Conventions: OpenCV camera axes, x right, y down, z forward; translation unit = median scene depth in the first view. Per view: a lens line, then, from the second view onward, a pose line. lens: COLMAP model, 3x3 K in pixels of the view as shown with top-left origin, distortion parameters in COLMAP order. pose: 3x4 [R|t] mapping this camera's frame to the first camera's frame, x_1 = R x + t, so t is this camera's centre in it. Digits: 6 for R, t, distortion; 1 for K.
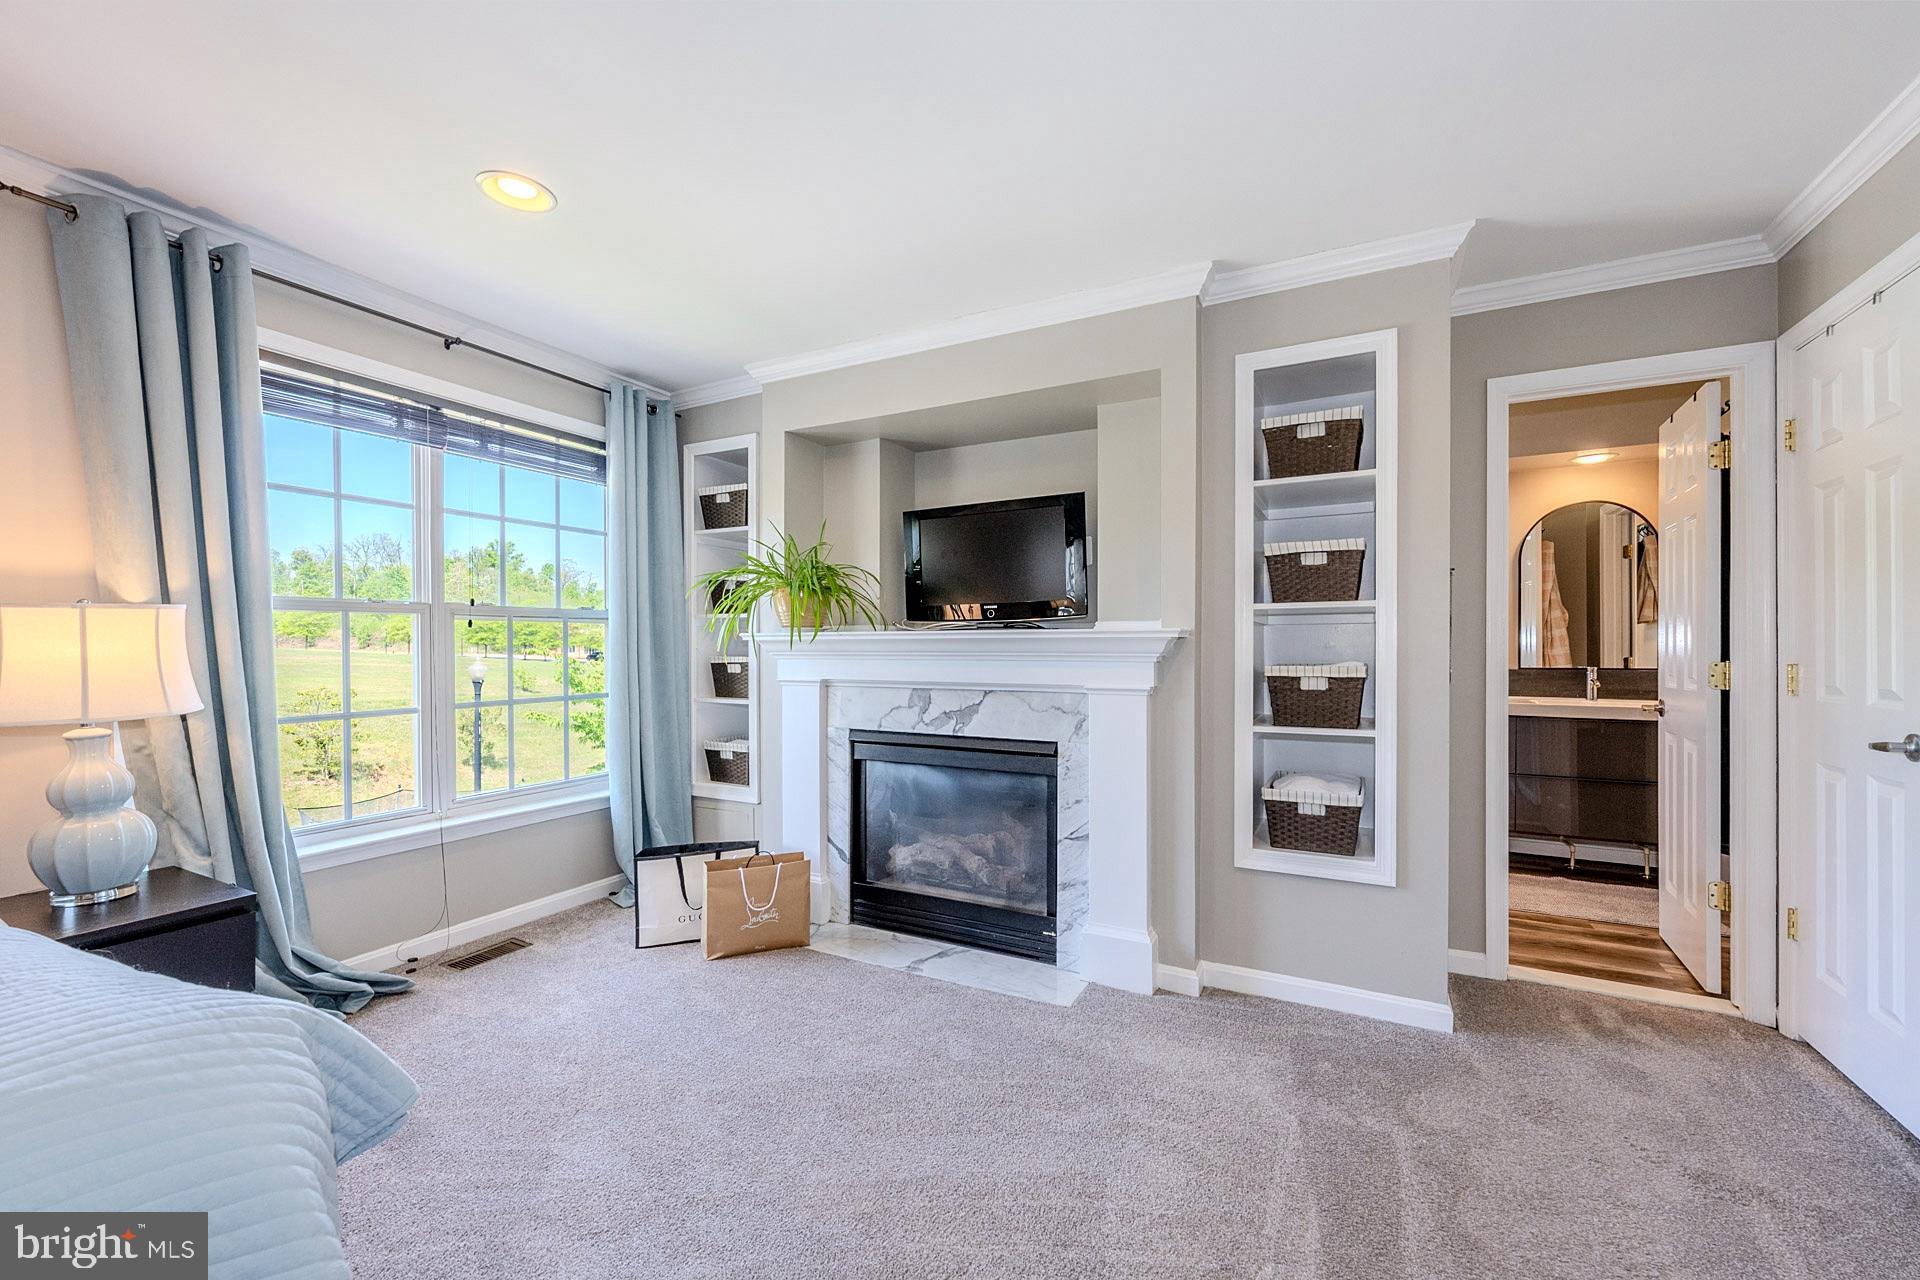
lens RADIAL K [[759.9, 0, 963.3], [0, 759.9, 646.2], [0, 0, 1]] dist [0.000410, 0.000228]
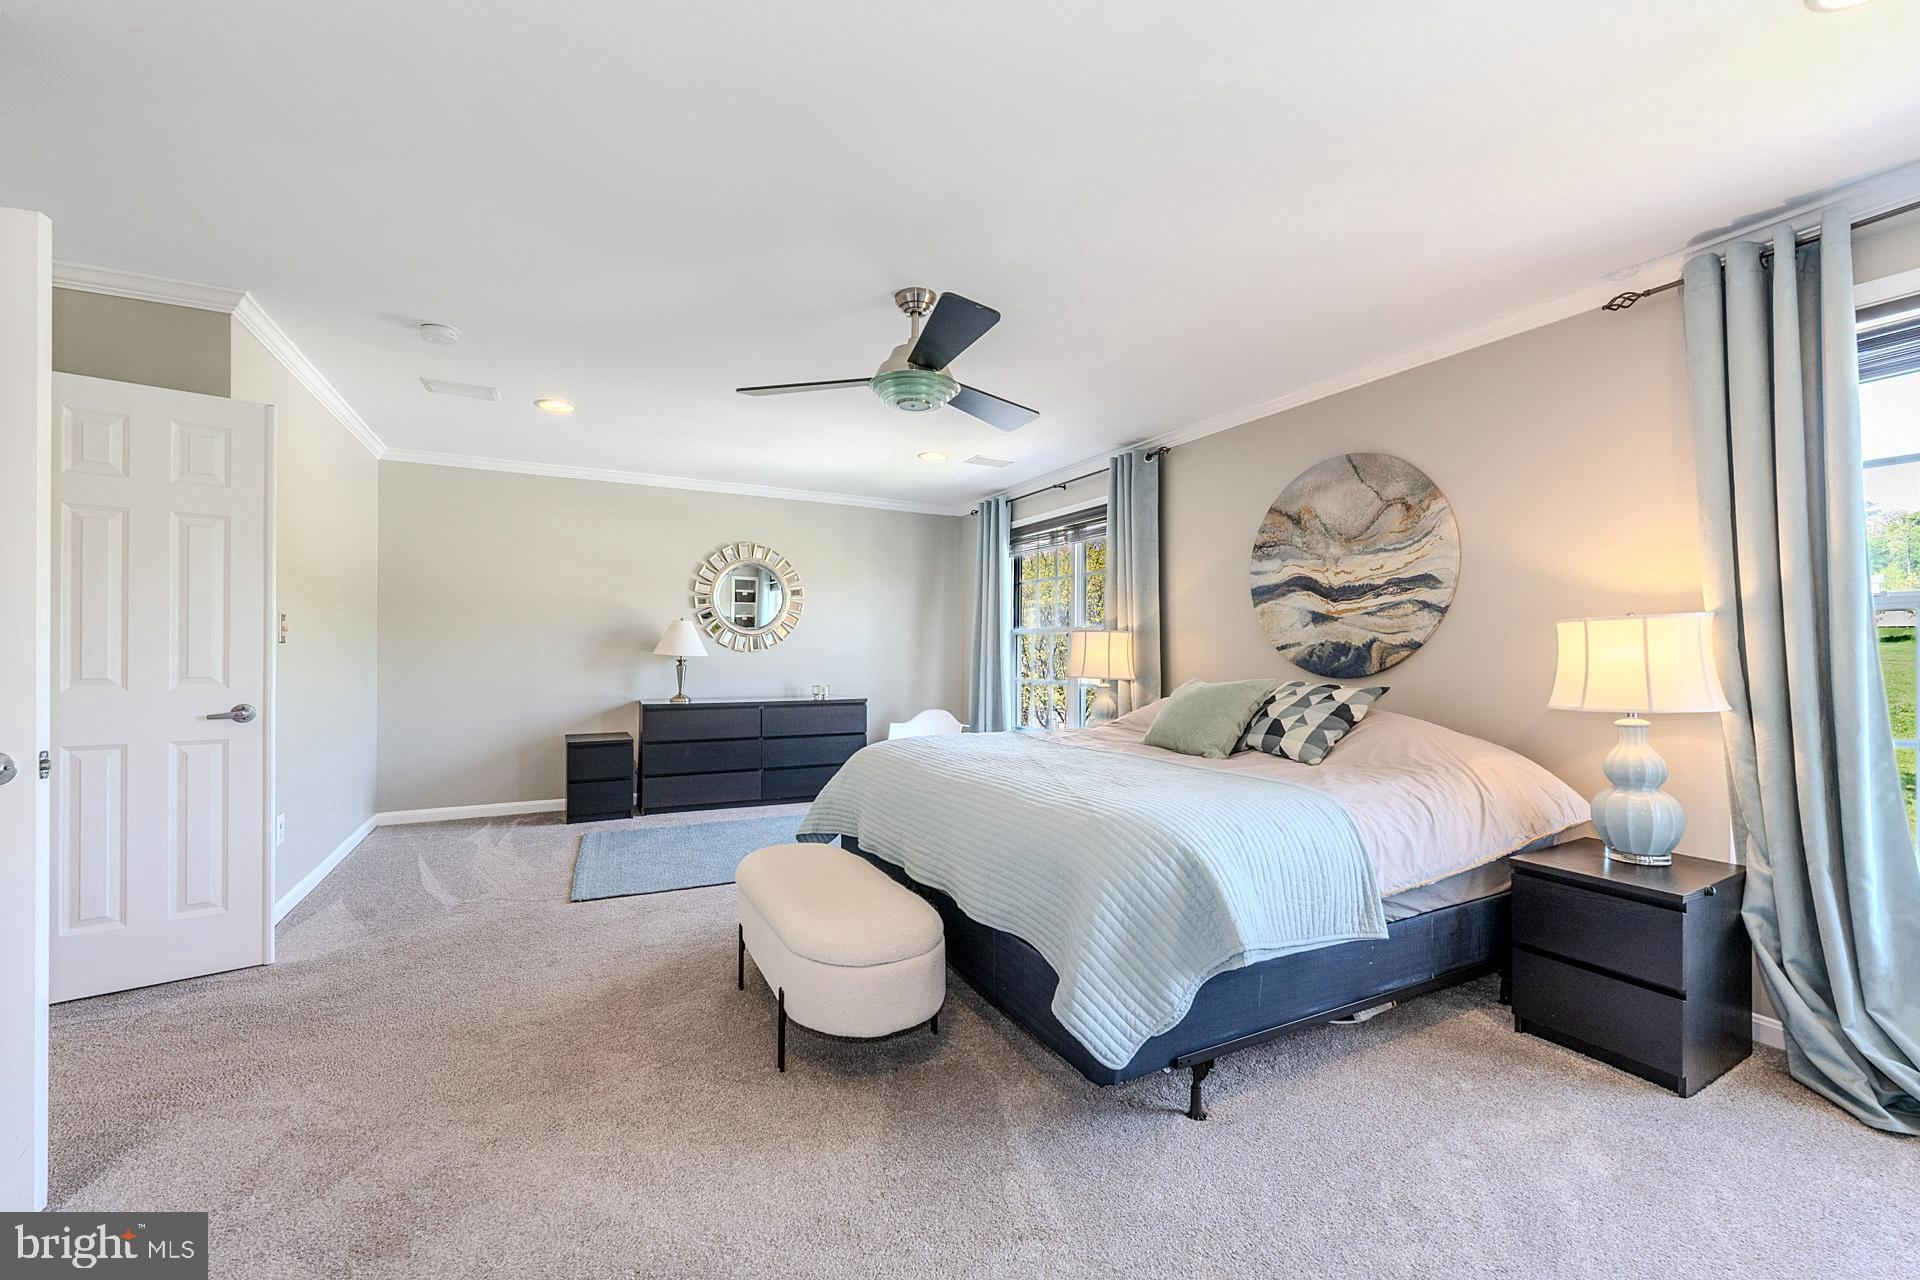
lens RADIAL K [[759.9, 0, 965.1], [0, 759.9, 643.3], [0, 0, 1]] dist [0.000410, 0.000228]
pose [[-0.573925, -0.014644, -0.818777, 0.328428], [-0.004395, 0.999881, -0.014802, 0.007460], [0.818896, -0.004897, -0.573921, 0.589483]]
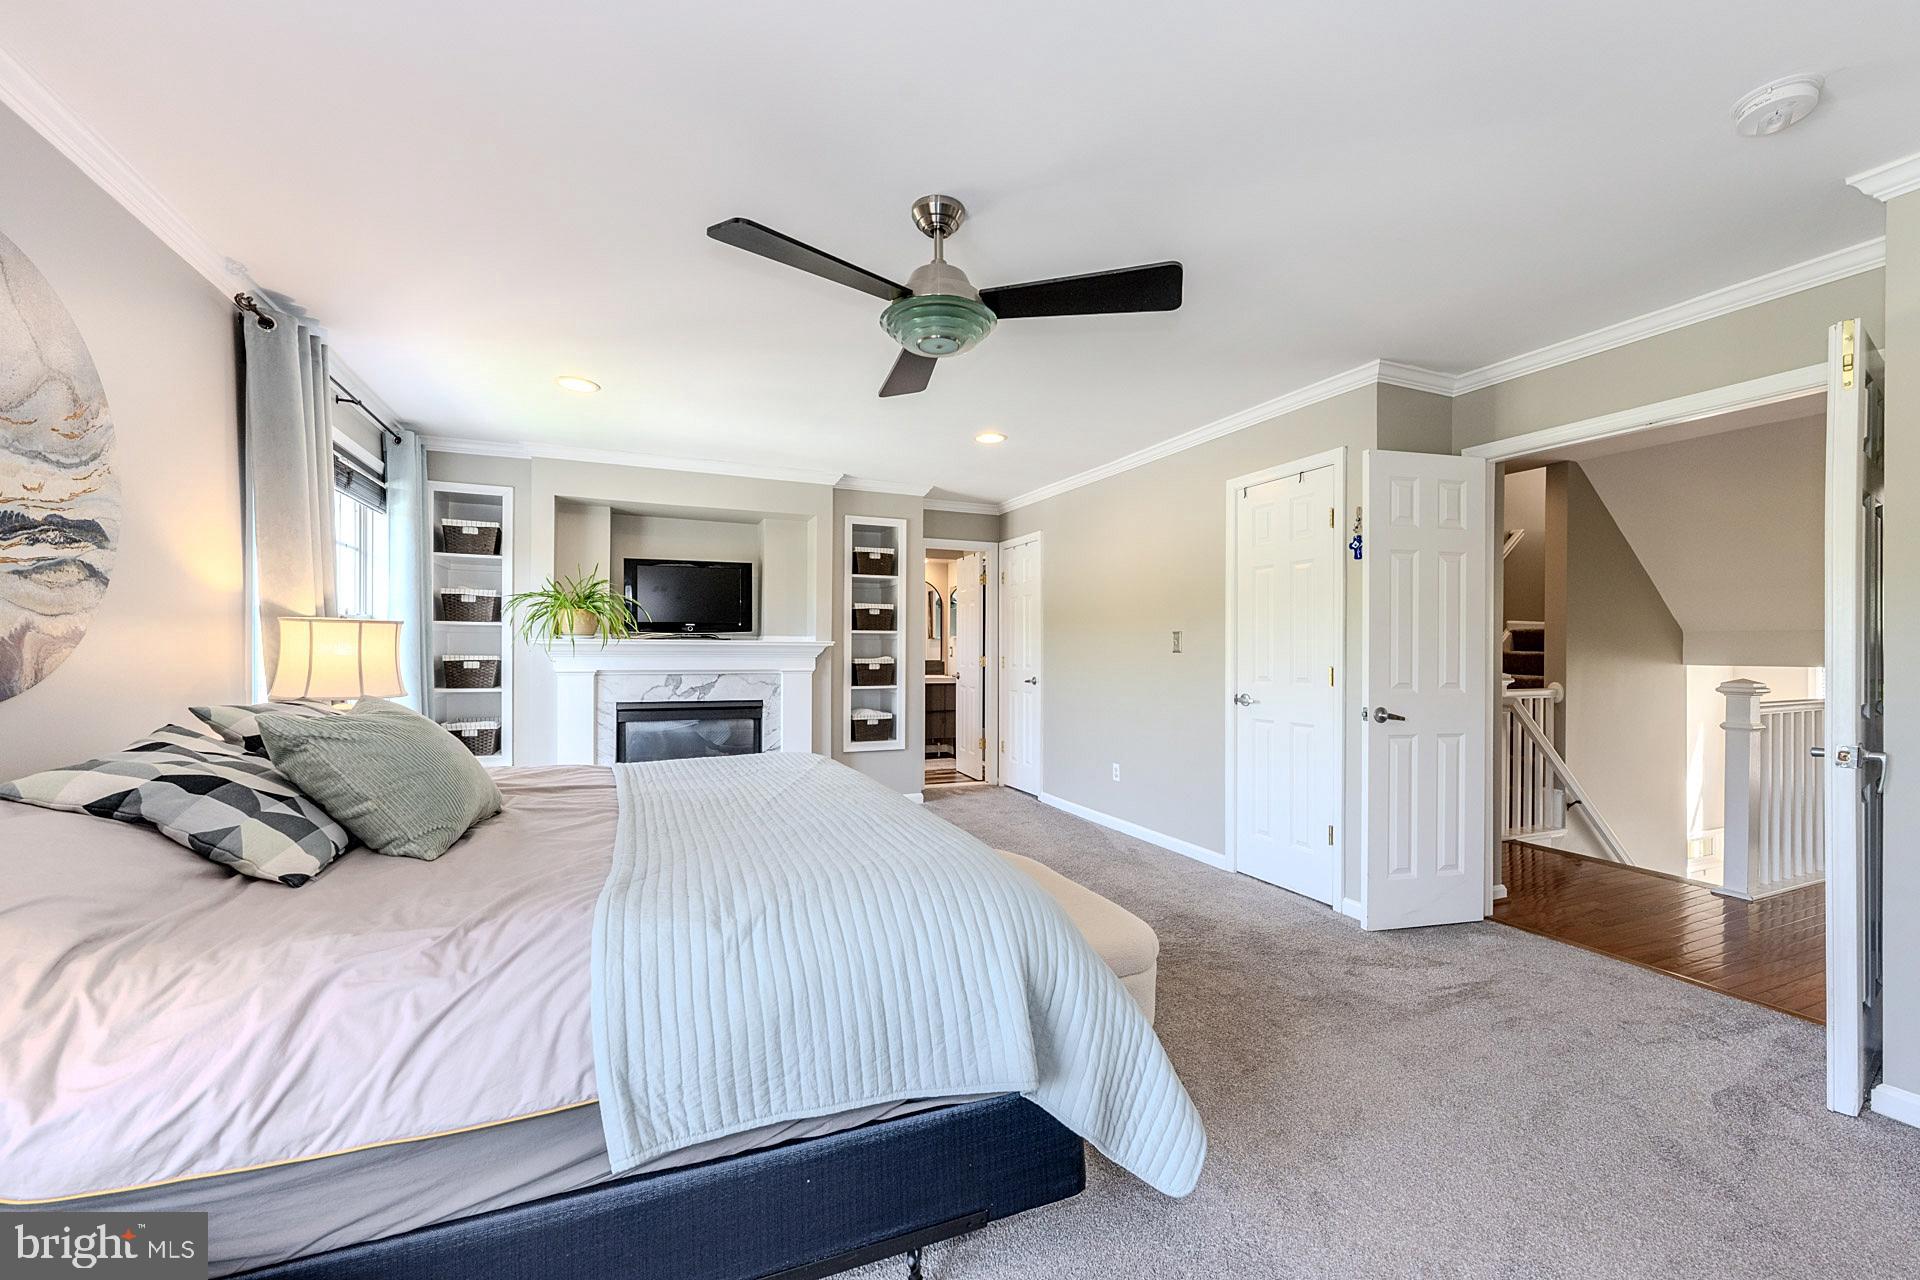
lens RADIAL K [[759.9, 0, 954.7], [0, 759.9, 648.0], [0, 0, 1]] dist [0.000410, 0.000228]
pose [[0.634451, 0.006334, 0.772937, -1.108183], [-0.010062, 0.999949, 0.000065, -0.009478], [-0.772897, -0.007819, 0.634483, -0.610462]]
